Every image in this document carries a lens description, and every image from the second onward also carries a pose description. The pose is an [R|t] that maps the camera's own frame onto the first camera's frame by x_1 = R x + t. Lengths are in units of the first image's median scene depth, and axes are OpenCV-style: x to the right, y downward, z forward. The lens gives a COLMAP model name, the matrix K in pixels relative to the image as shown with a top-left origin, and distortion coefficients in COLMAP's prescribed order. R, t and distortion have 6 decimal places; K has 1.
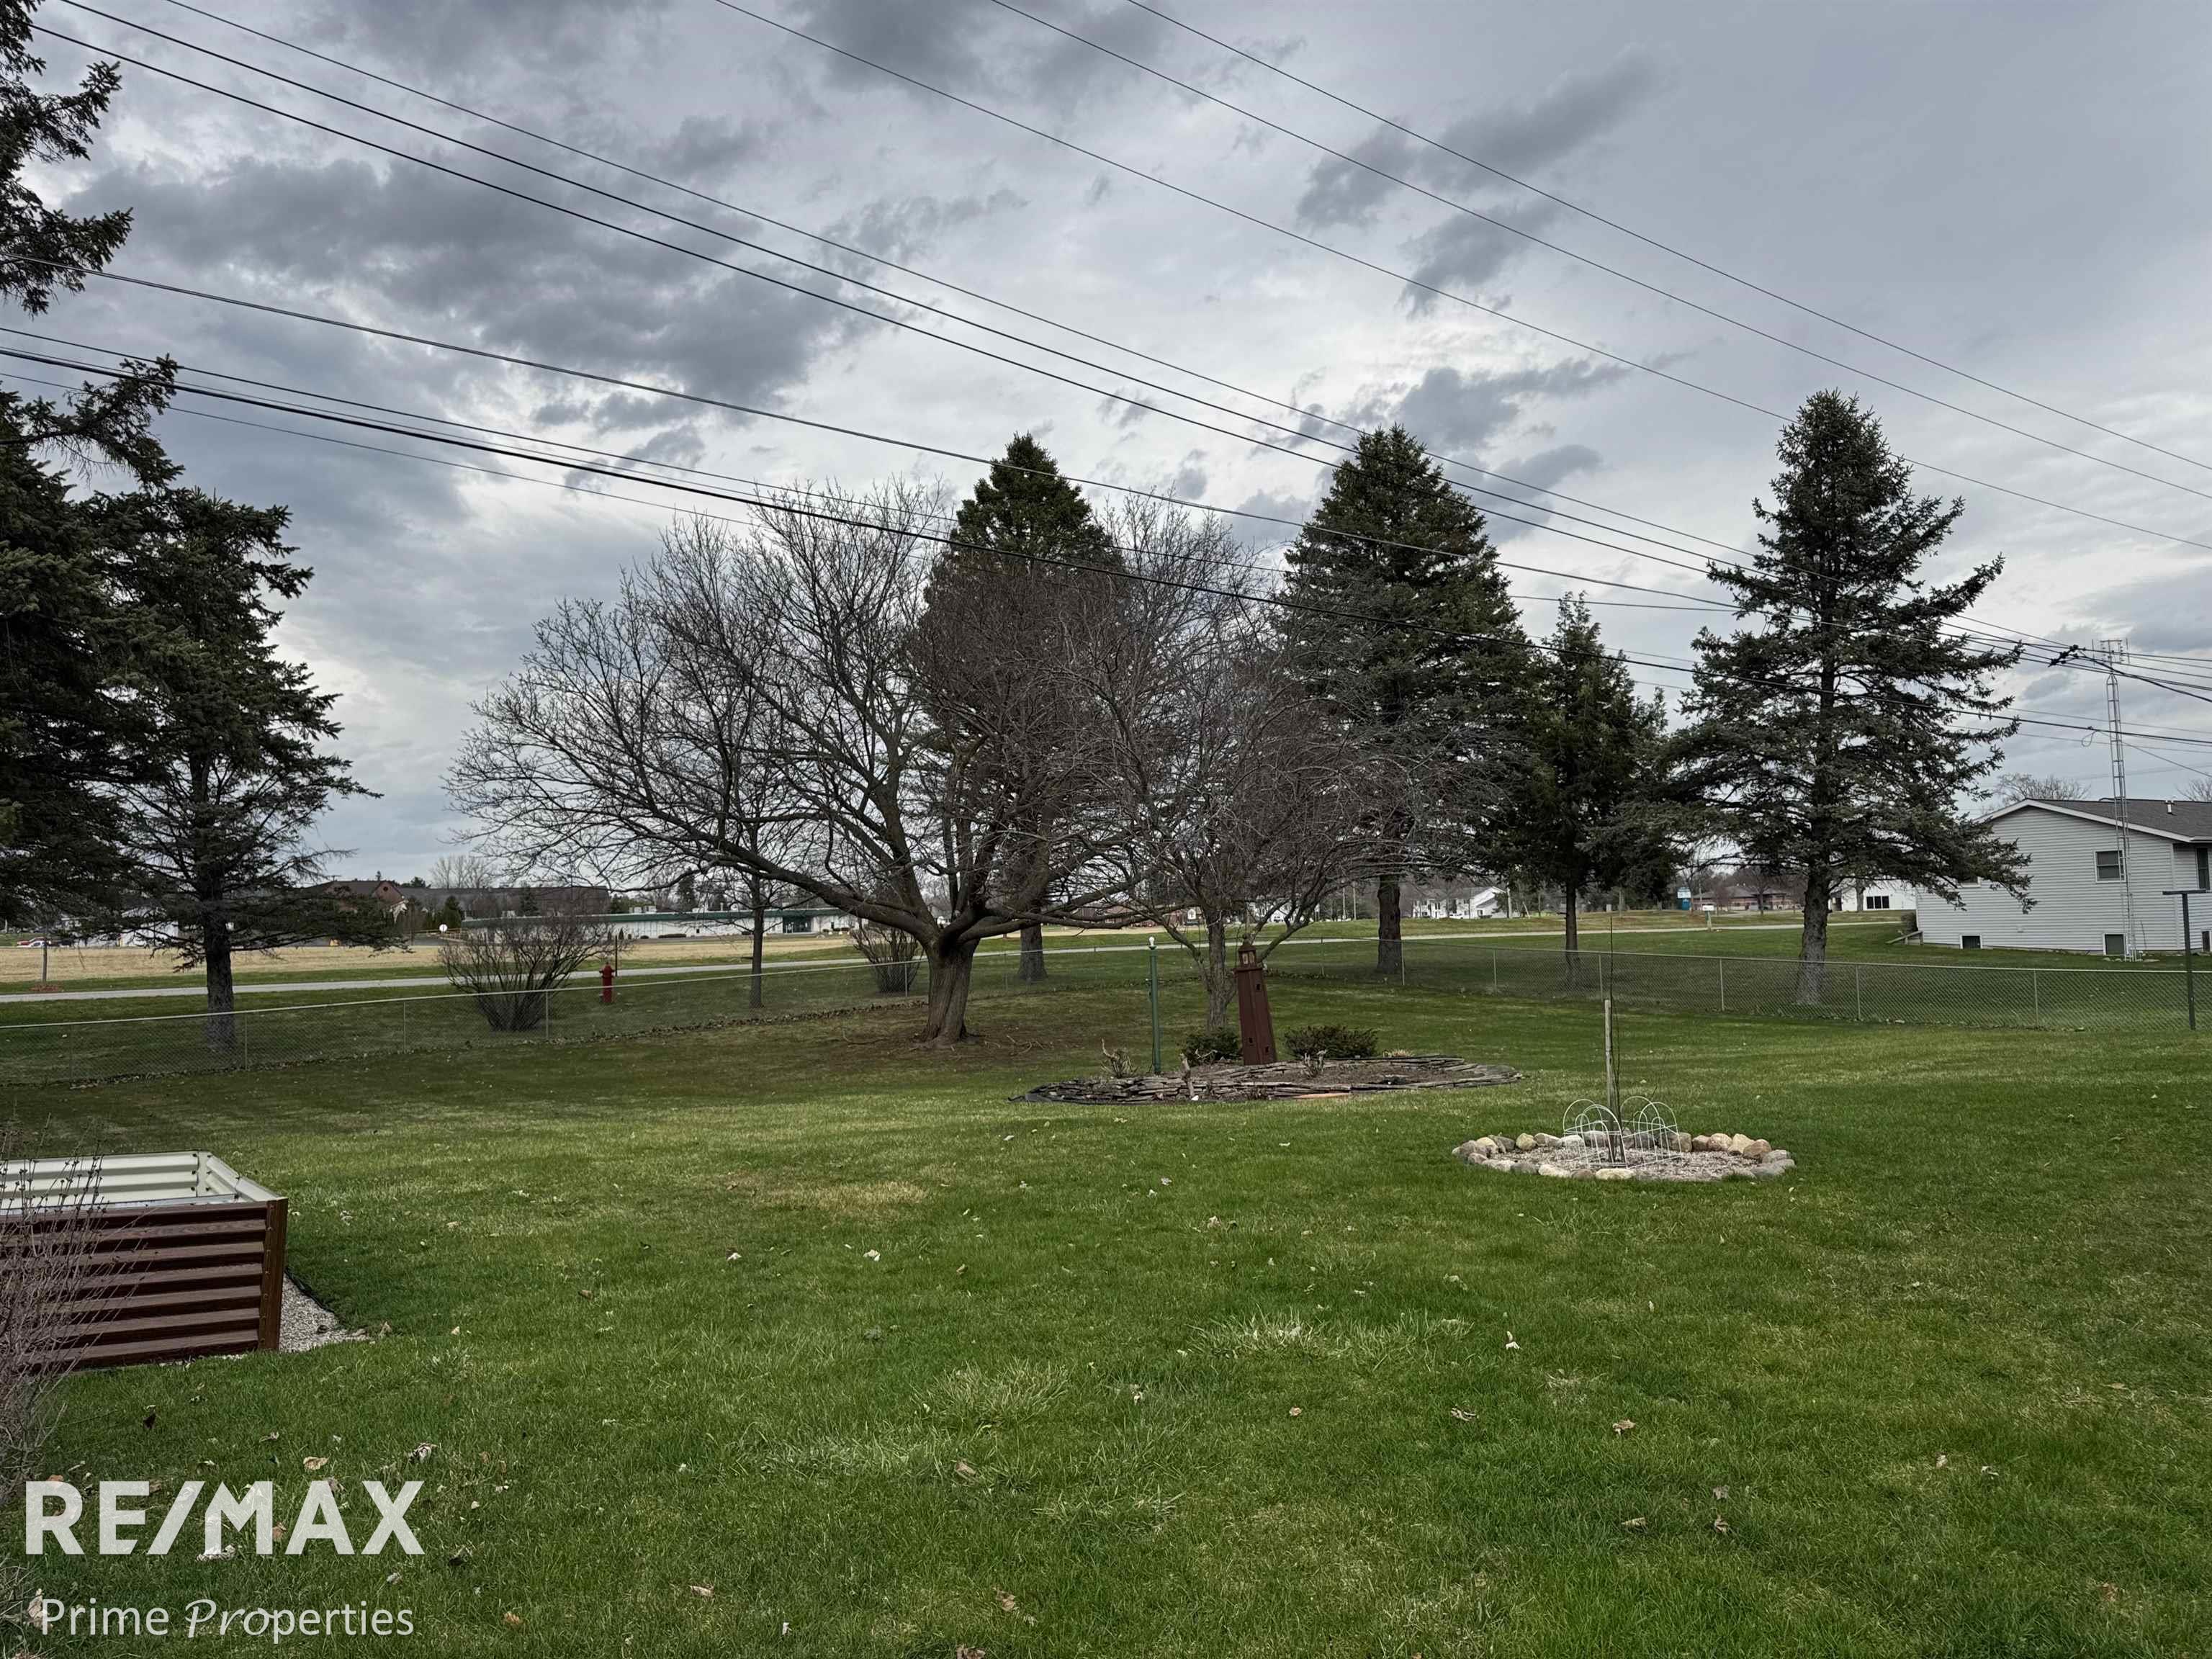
lens RADIAL K [[1556.9, 0, 1099.5], [0, 1556.9, 834.5], [0, 0, 1]] dist [0.025743, -0.037092]
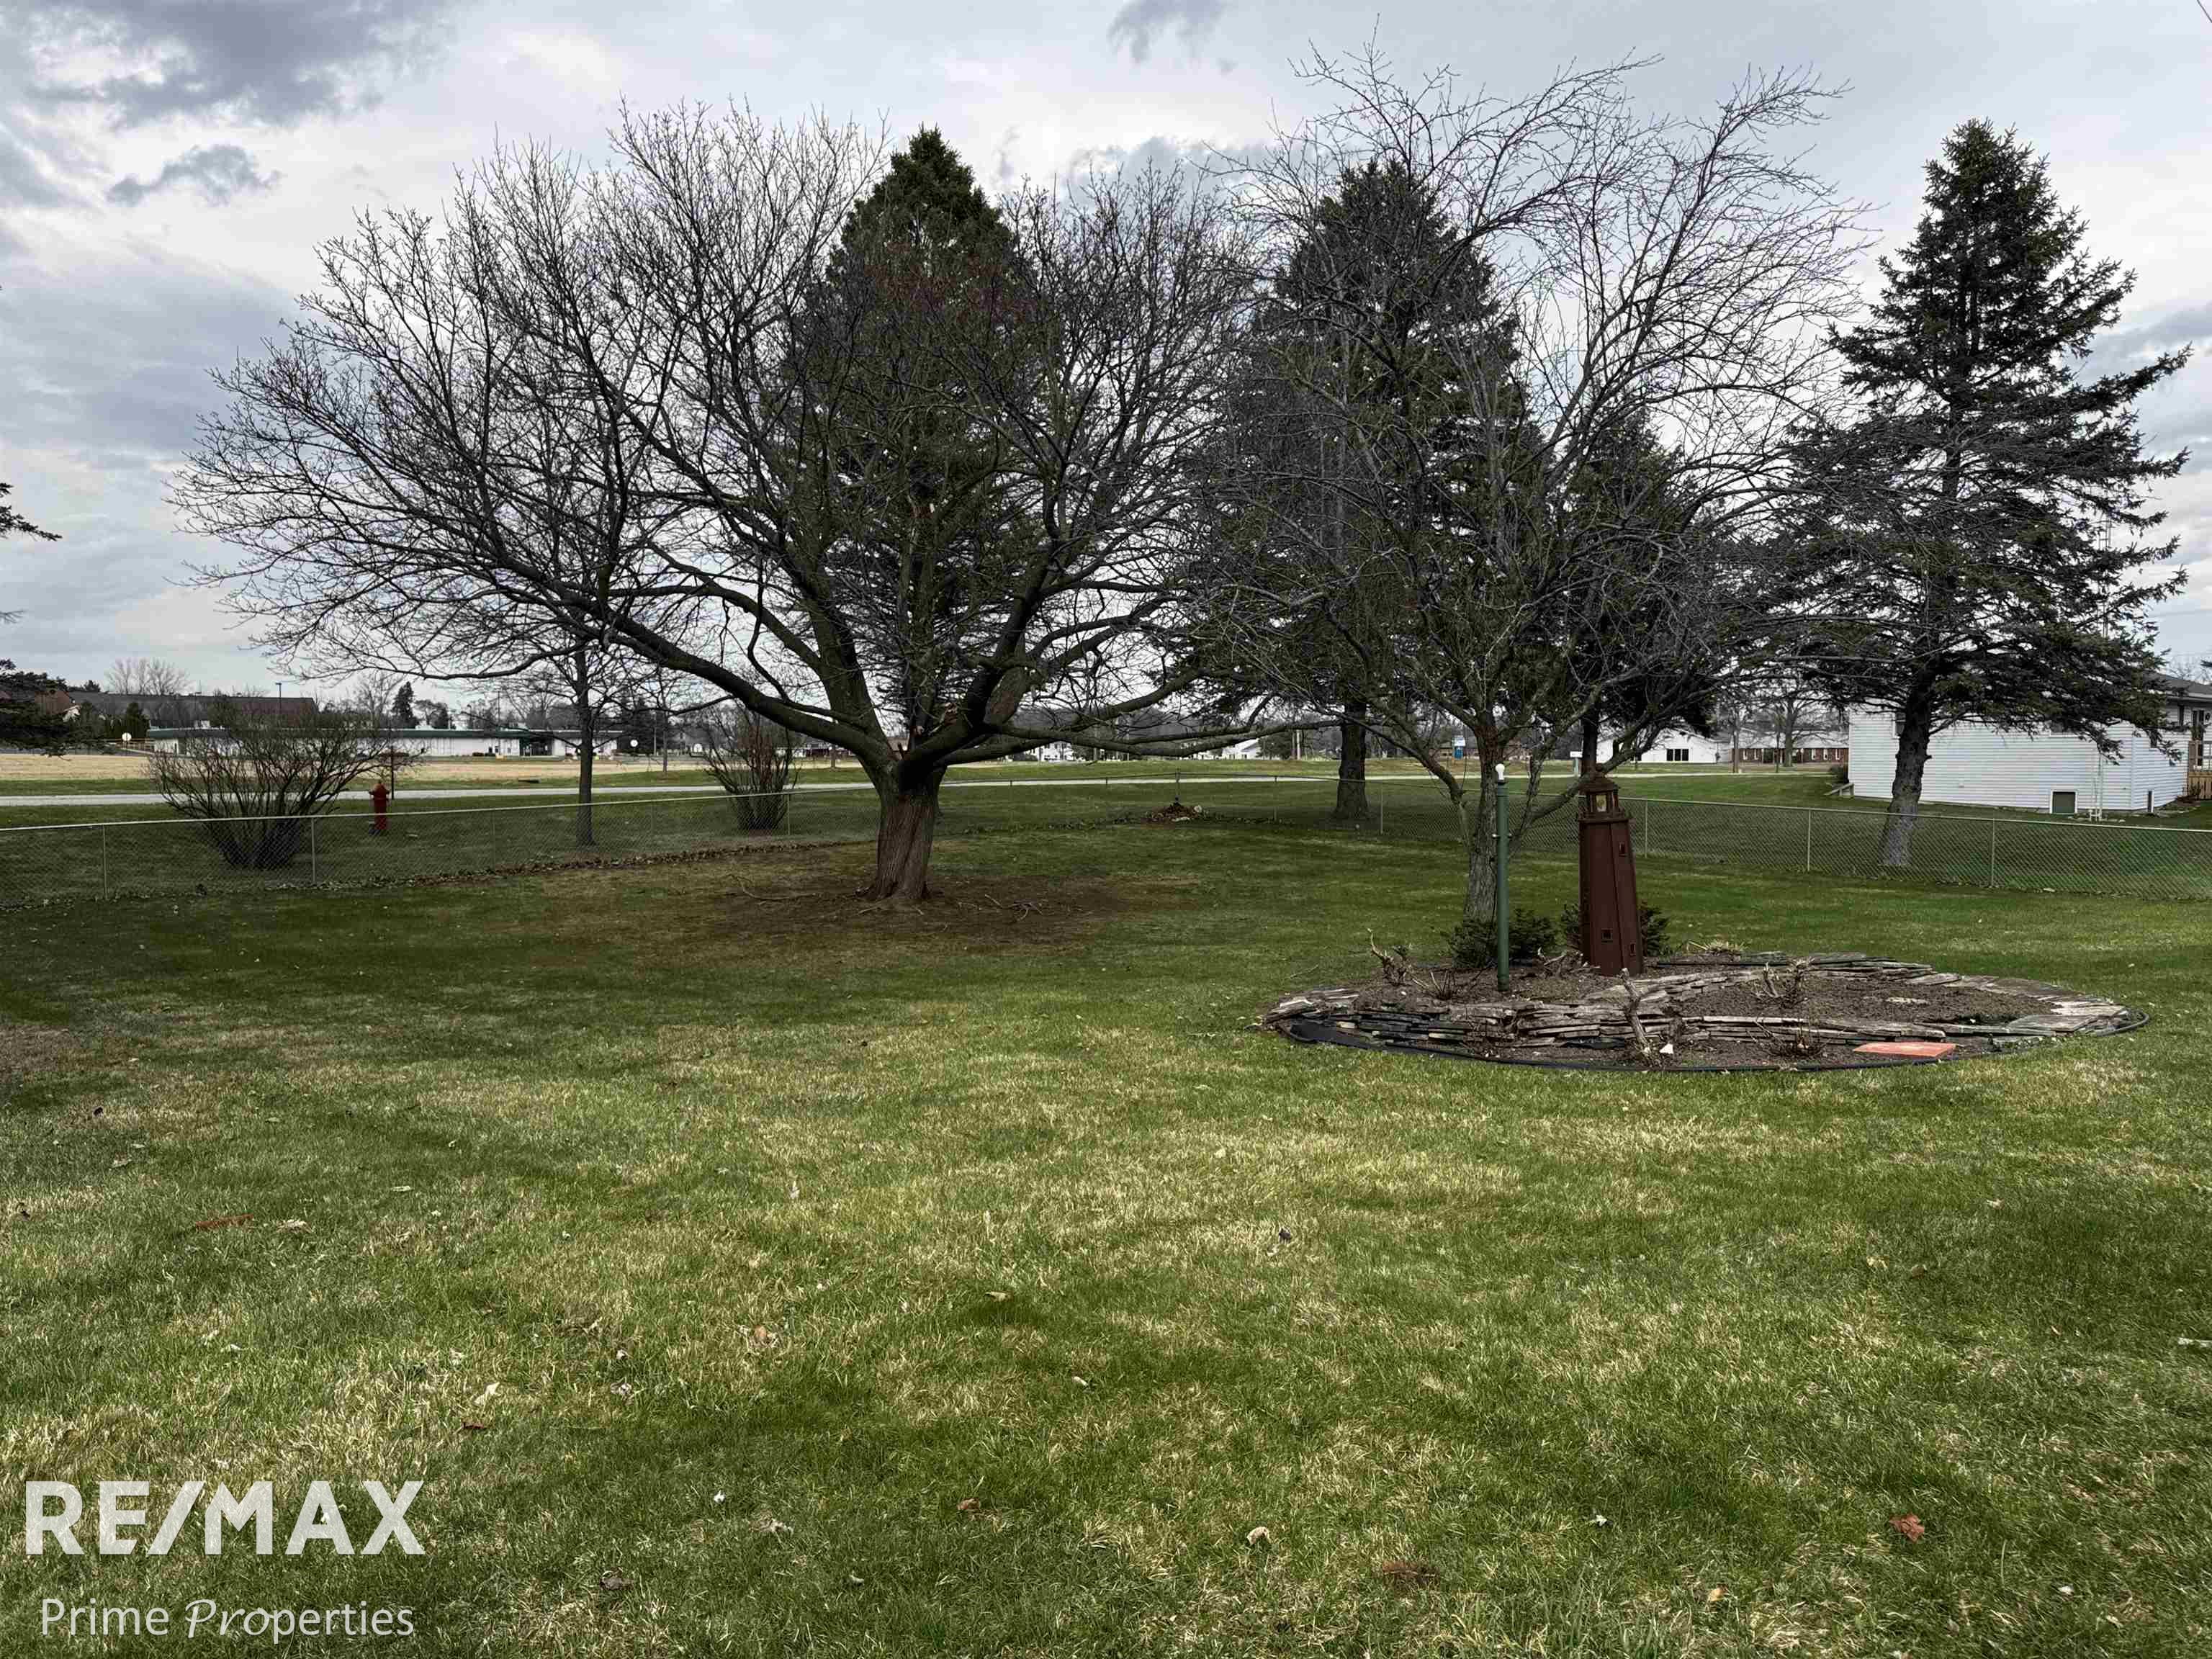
lens RADIAL K [[1556.9, 0, 1113.4], [0, 1556.9, 839.1], [0, 0, 1]] dist [0.025743, -0.037092]
pose [[0.985665, 0.019291, 0.167609, -0.096086], [-0.037322, 0.993761, 0.105103, 0.017171], [-0.164536, -0.109852, 0.980235, 0.196805]]
